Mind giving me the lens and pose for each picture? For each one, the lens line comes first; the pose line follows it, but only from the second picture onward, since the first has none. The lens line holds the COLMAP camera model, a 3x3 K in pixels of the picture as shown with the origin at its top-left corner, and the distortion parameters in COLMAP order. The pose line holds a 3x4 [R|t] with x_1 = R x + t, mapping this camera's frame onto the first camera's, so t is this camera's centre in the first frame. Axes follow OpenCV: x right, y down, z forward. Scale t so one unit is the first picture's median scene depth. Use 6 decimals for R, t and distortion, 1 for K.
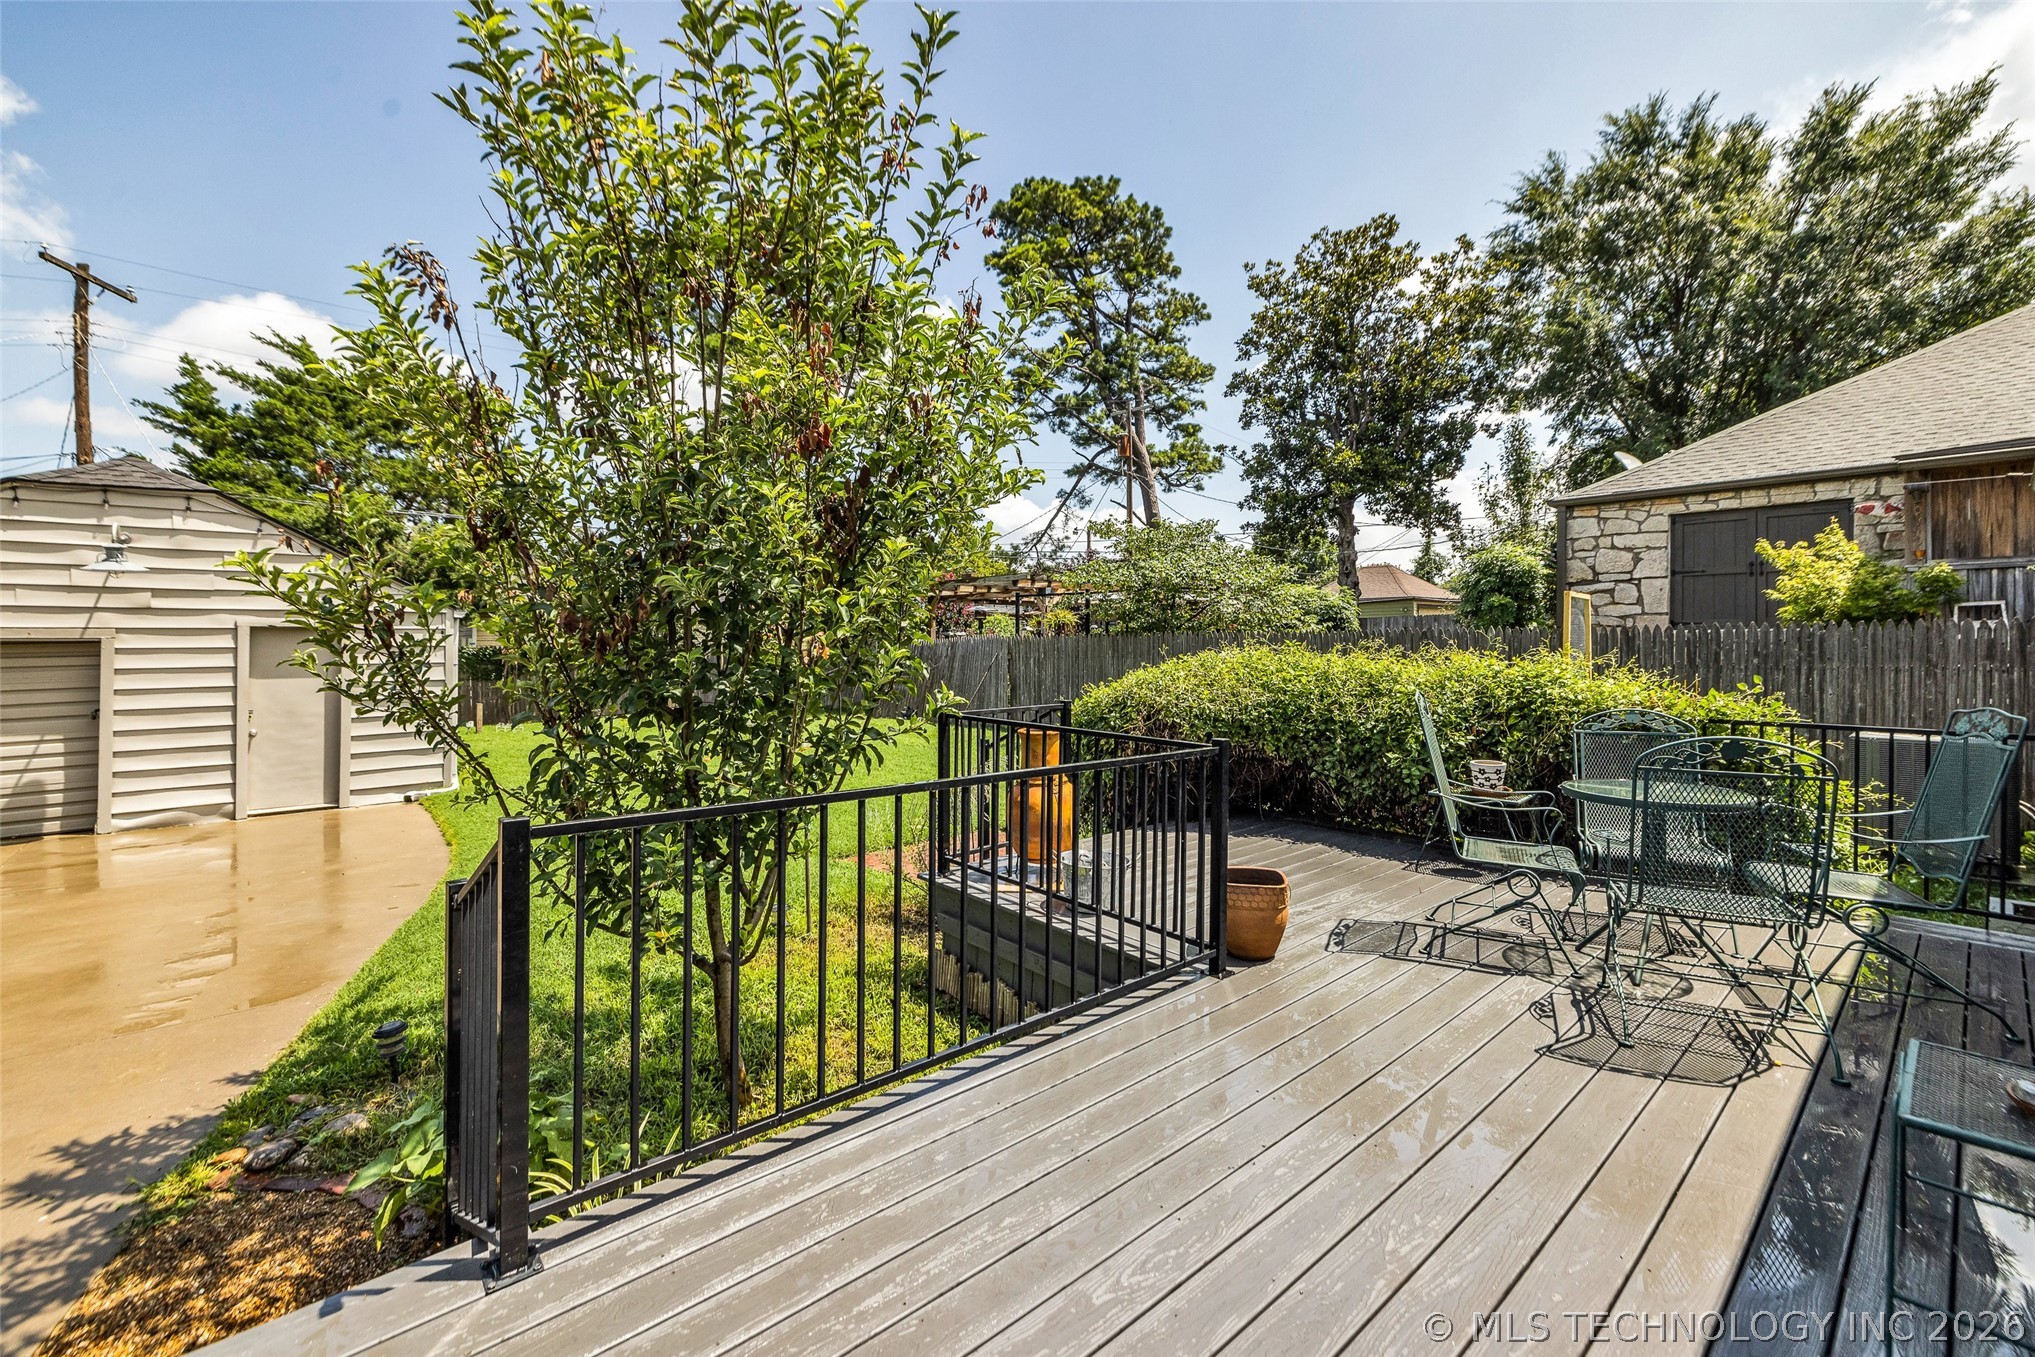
lens RADIAL K [[857.7, 0, 1020.5], [0, 857.7, 651.5], [0, 0, 1]] dist [-0.001375, -0.000382]
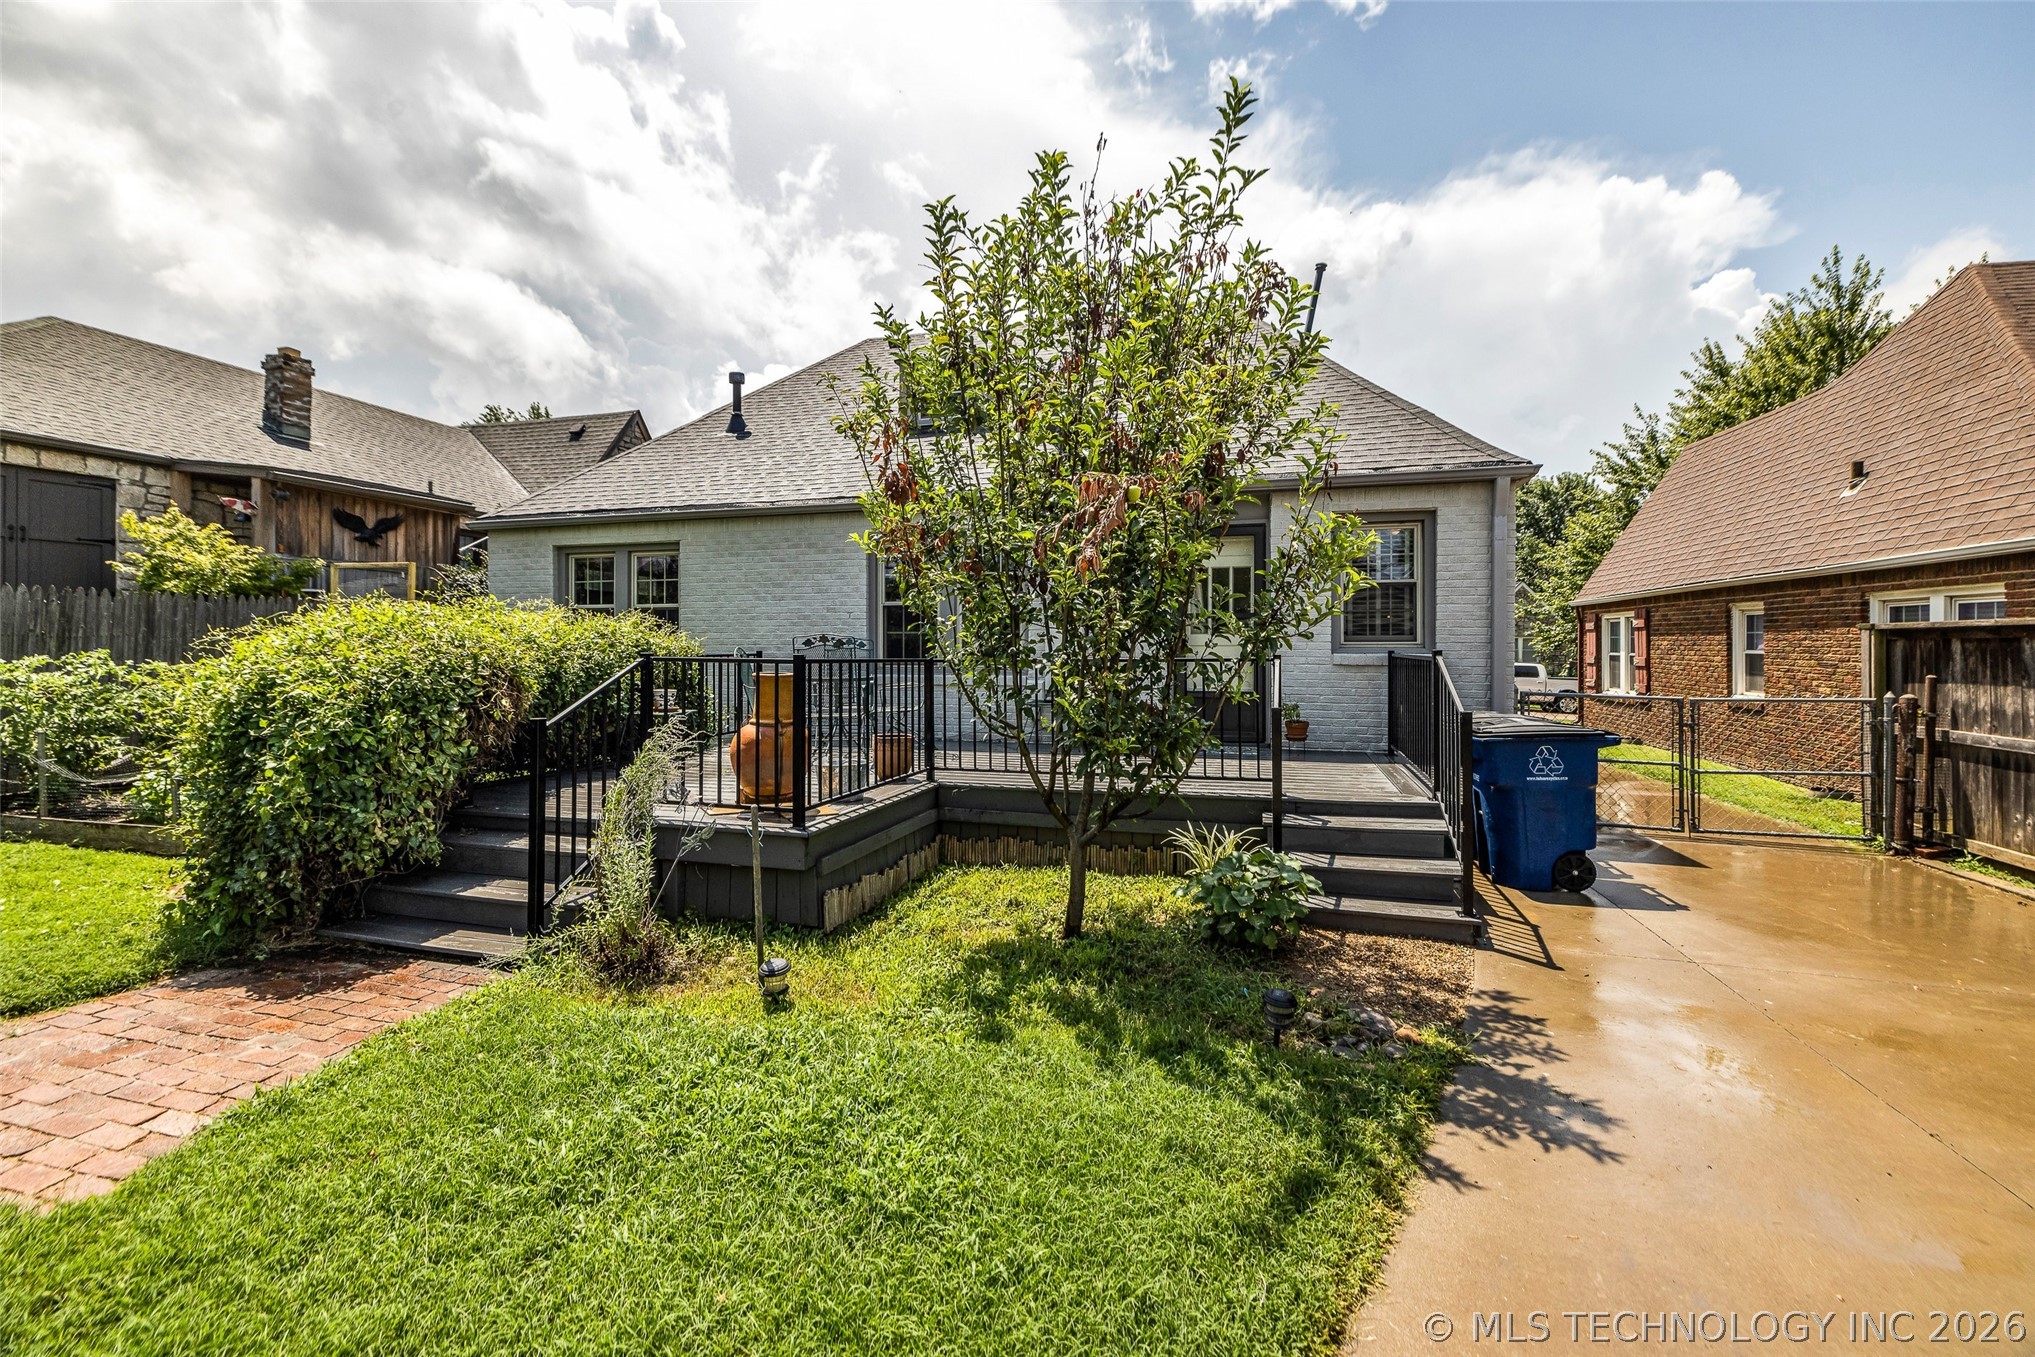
lens RADIAL K [[857.7, 0, 1020.5], [0, 857.7, 651.5], [0, 0, 1]] dist [-0.001375, -0.000382]
pose [[-0.538057, -0.000982, 0.842908, -1.341635], [0.005279, 0.999976, 0.004535, 0.084372], [-0.842892, 0.006889, -0.538038, 1.695285]]
